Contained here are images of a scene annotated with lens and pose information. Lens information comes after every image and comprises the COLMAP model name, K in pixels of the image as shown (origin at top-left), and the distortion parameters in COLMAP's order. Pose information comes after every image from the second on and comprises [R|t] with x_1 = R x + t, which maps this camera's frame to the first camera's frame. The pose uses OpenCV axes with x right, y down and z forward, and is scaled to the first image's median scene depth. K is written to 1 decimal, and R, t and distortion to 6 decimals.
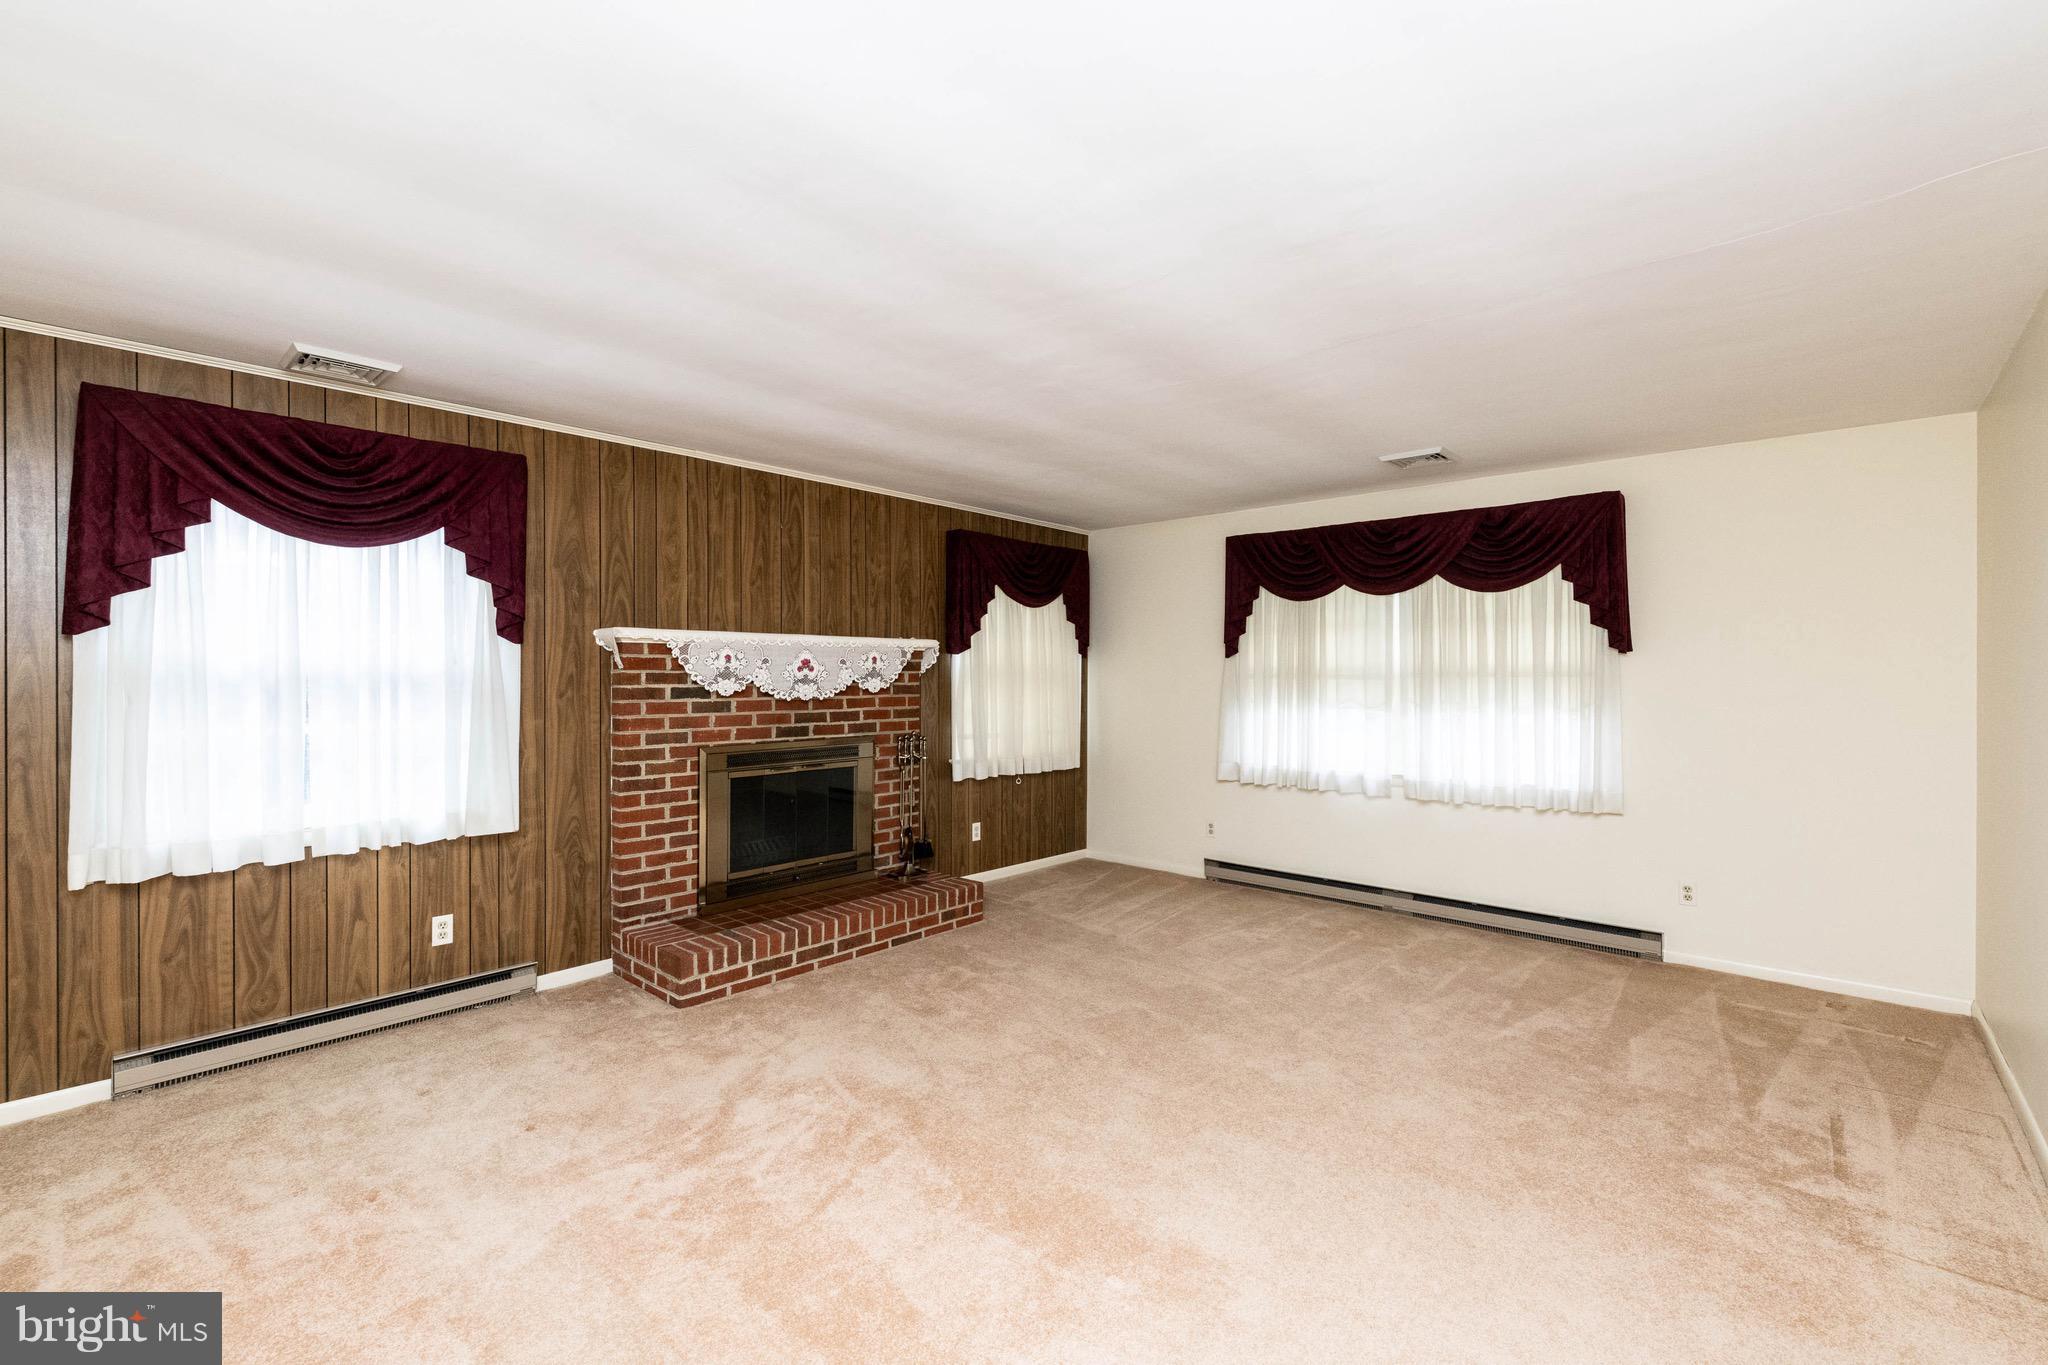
lens RADIAL K [[861.0, 0, 1024.0], [0, 861.0, 682.5], [0, 0, 1]] dist [-0.000344, 0.000024]
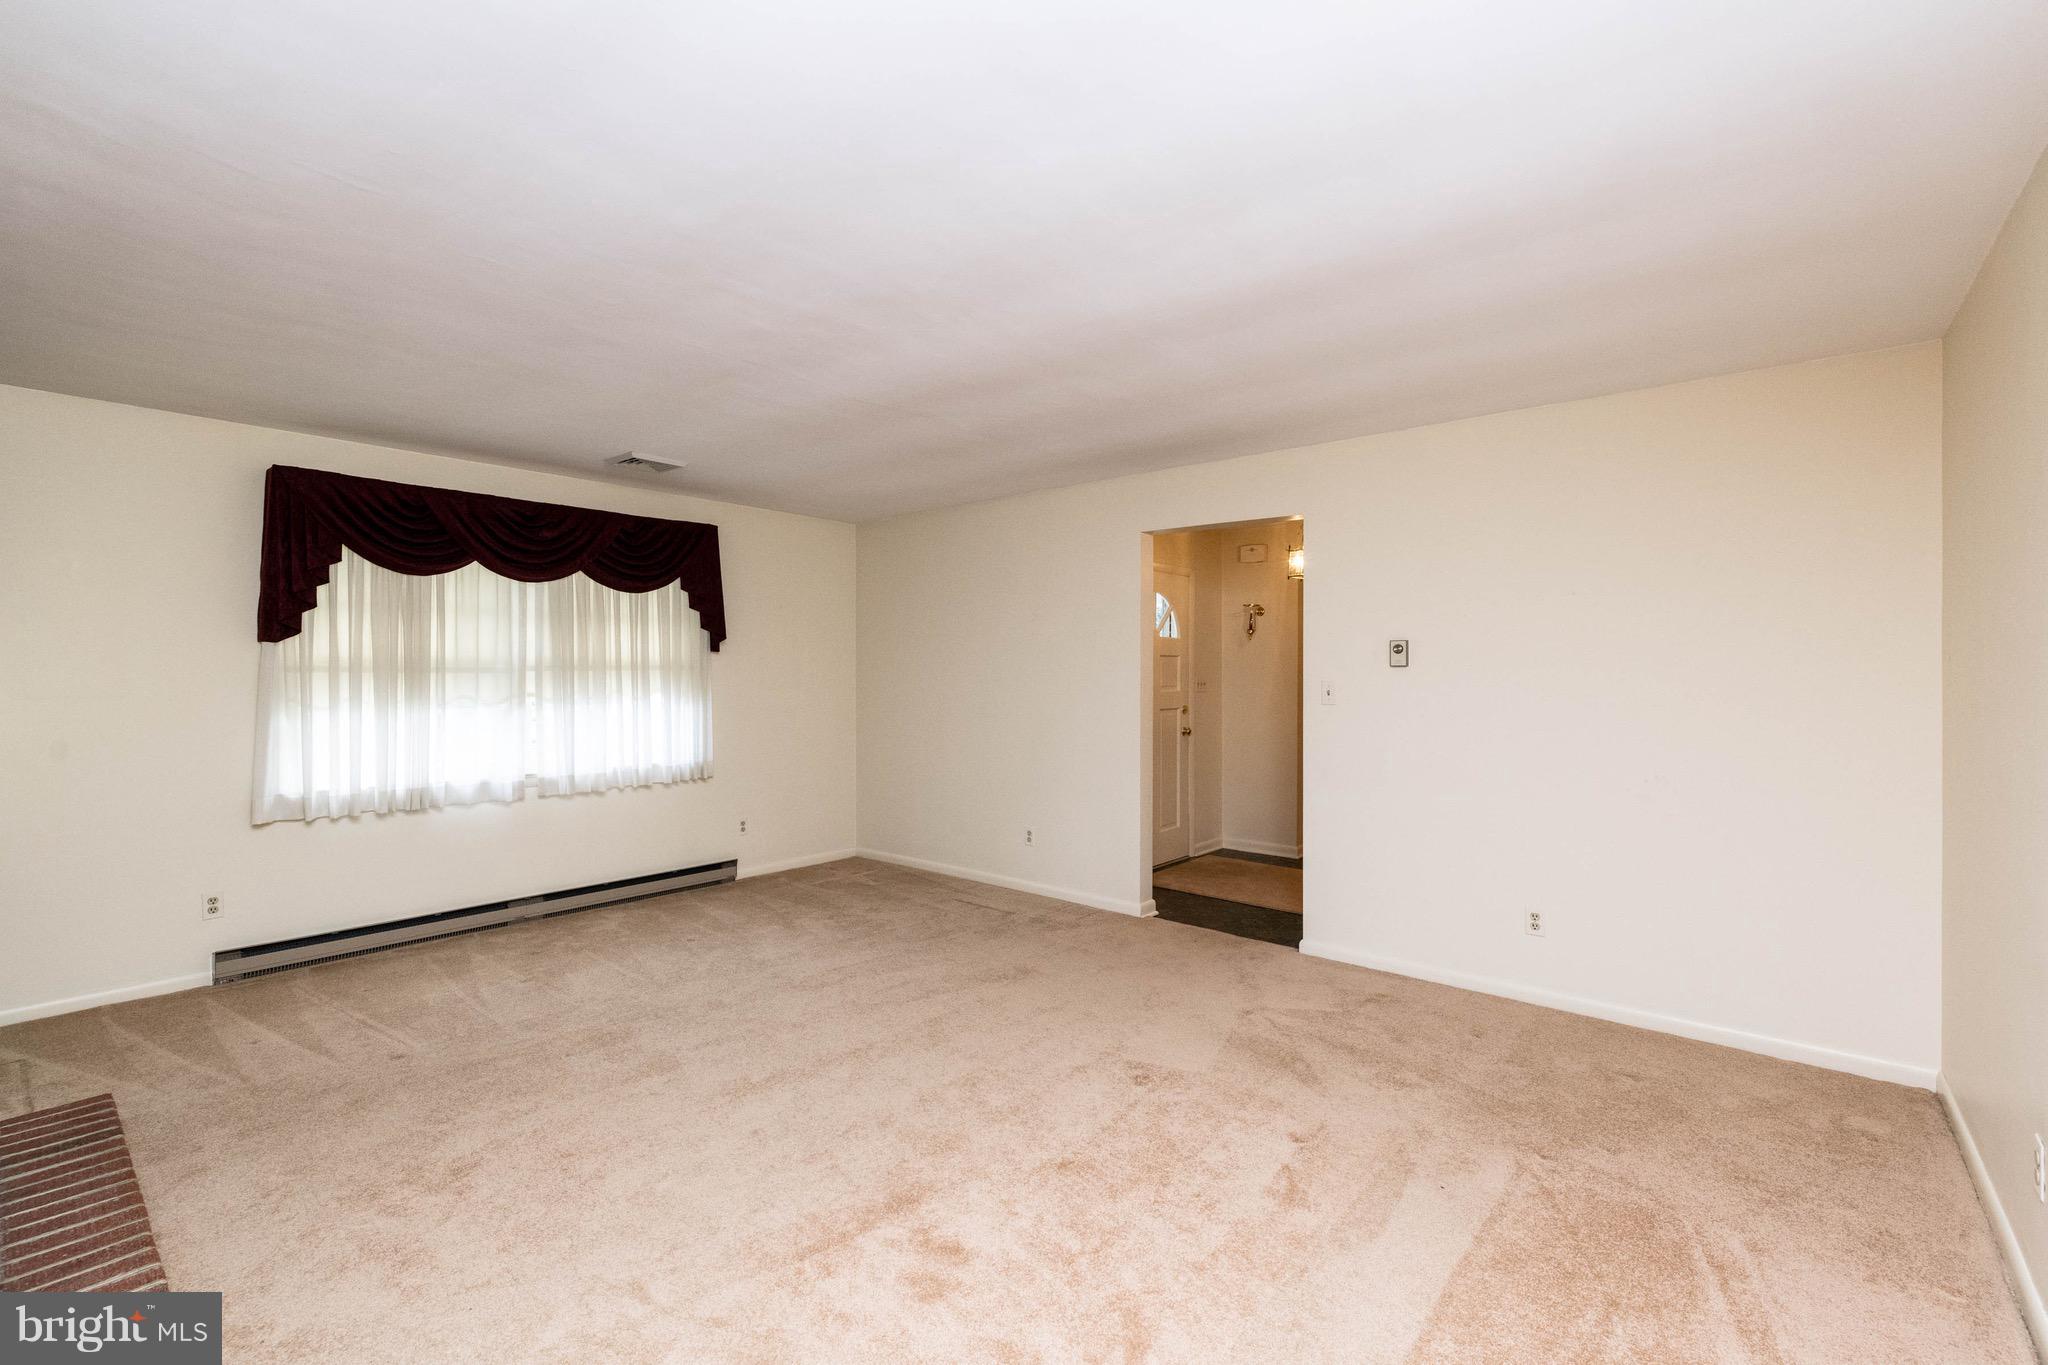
lens RADIAL K [[878.1, 0, 1030.2], [0, 878.1, 674.5], [0, 0, 1]] dist [0.000361, -0.000188]
pose [[-0.029888, -0.007759, 0.999523, -0.550116], [0.004142, 0.999960, 0.007886, -0.007144], [-0.999545, 0.004376, -0.029855, 0.488175]]
